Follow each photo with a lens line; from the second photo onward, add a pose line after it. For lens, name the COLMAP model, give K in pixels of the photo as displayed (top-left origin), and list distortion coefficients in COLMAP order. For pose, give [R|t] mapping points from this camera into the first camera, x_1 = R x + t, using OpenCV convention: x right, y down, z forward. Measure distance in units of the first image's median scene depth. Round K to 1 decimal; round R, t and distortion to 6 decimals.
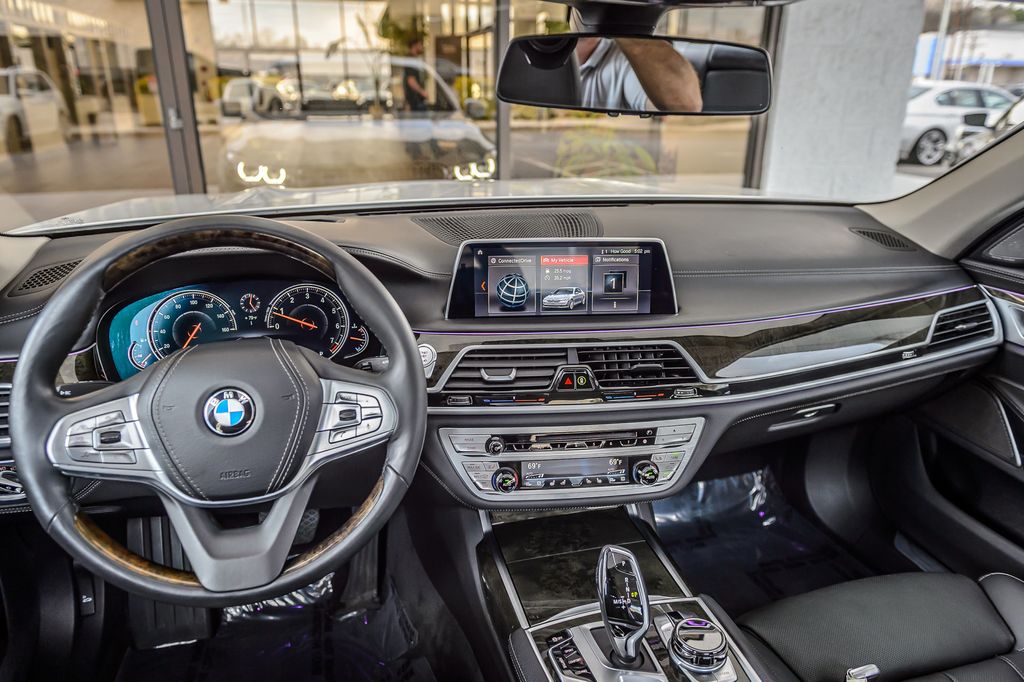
lens RADIAL K [[699.4, 0, 510.0], [0, 699.4, 335.6], [0, 0, 1]] dist [-0.000412, -0.011241]
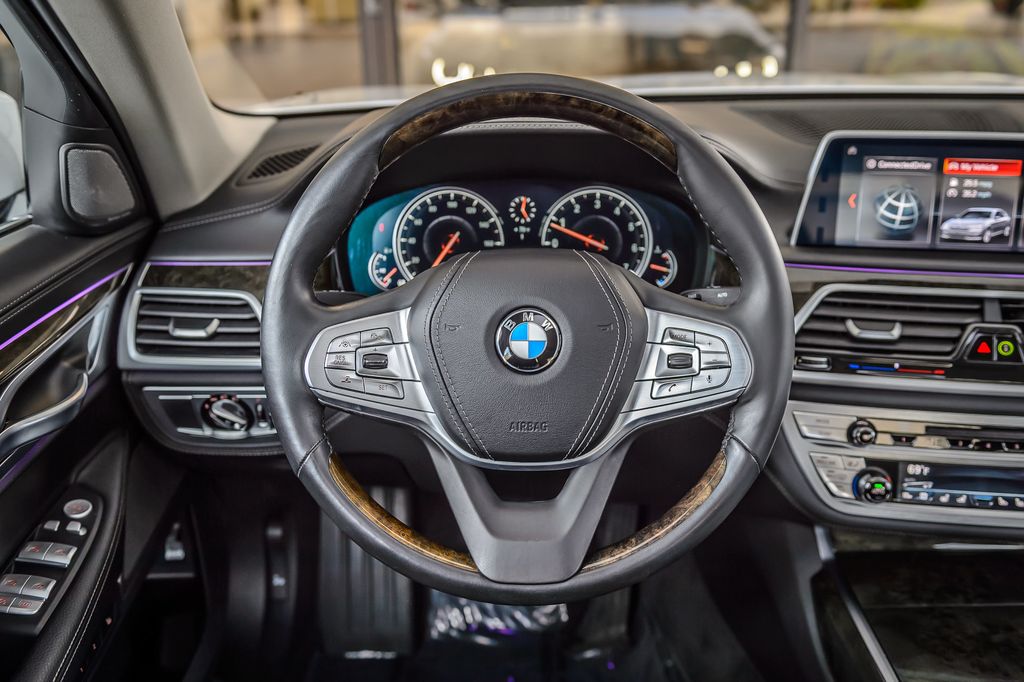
lens RADIAL K [[946.4, 0, 519.0], [0, 946.4, 319.4], [0, 0, 1]] dist [-0.019916, 0.000000]
pose [[0.966830, 0.070622, -0.245464, -0.126931], [-0.067340, 0.997493, 0.021751, 0.049840], [0.246385, -0.004500, 0.969162, 0.030298]]
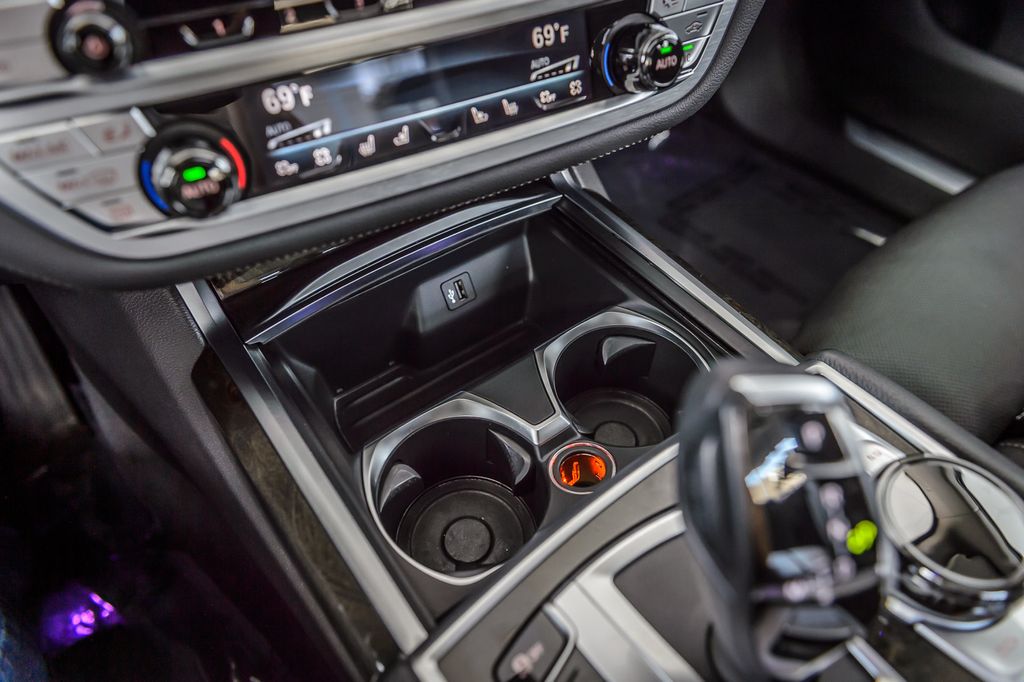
lens RADIAL K [[699.4, 0, 522.9], [0, 699.4, 342.9], [0, 0, 1]] dist [-0.000412, -0.011241]
pose [[0.926845, -0.281983, 0.247880, 0.025635], [0.131710, 0.862476, 0.488660, 0.151128], [-0.351584, -0.420264, 0.836521, 0.714765]]
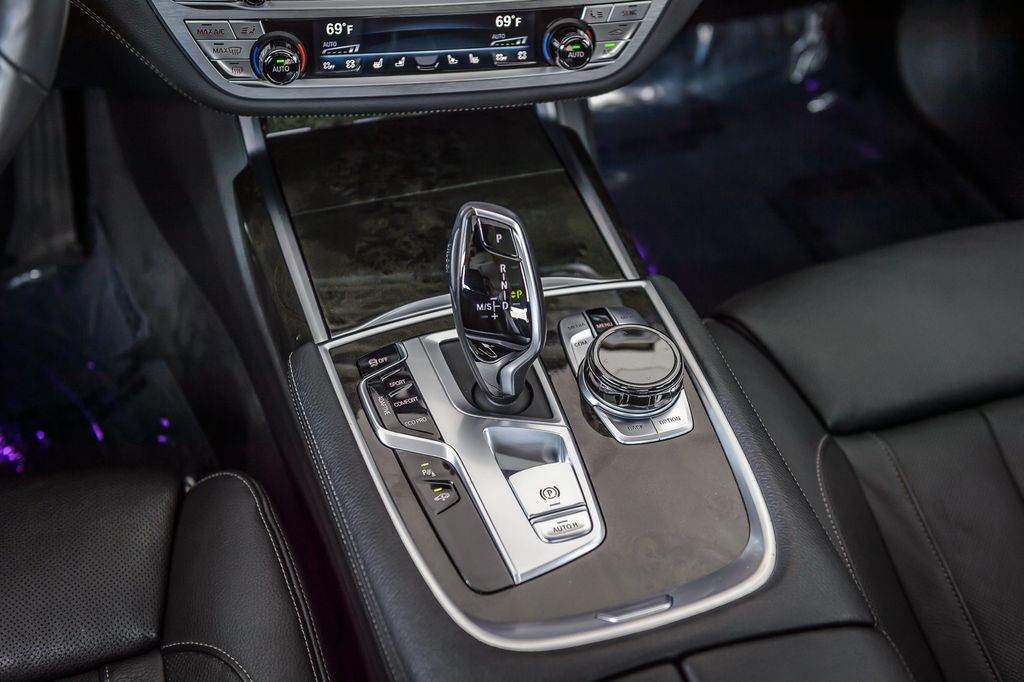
lens RADIAL K [[1314.4, 0, 506.8], [0, 1314.4, 341.3], [0, 0, 1]] dist [0.024270, 0.000000]
pose [[0.995522, -0.011638, 0.093808, 0.063447], [-0.032447, 0.890028, 0.454749, -0.039686], [-0.088784, -0.455757, 0.885665, 0.087394]]
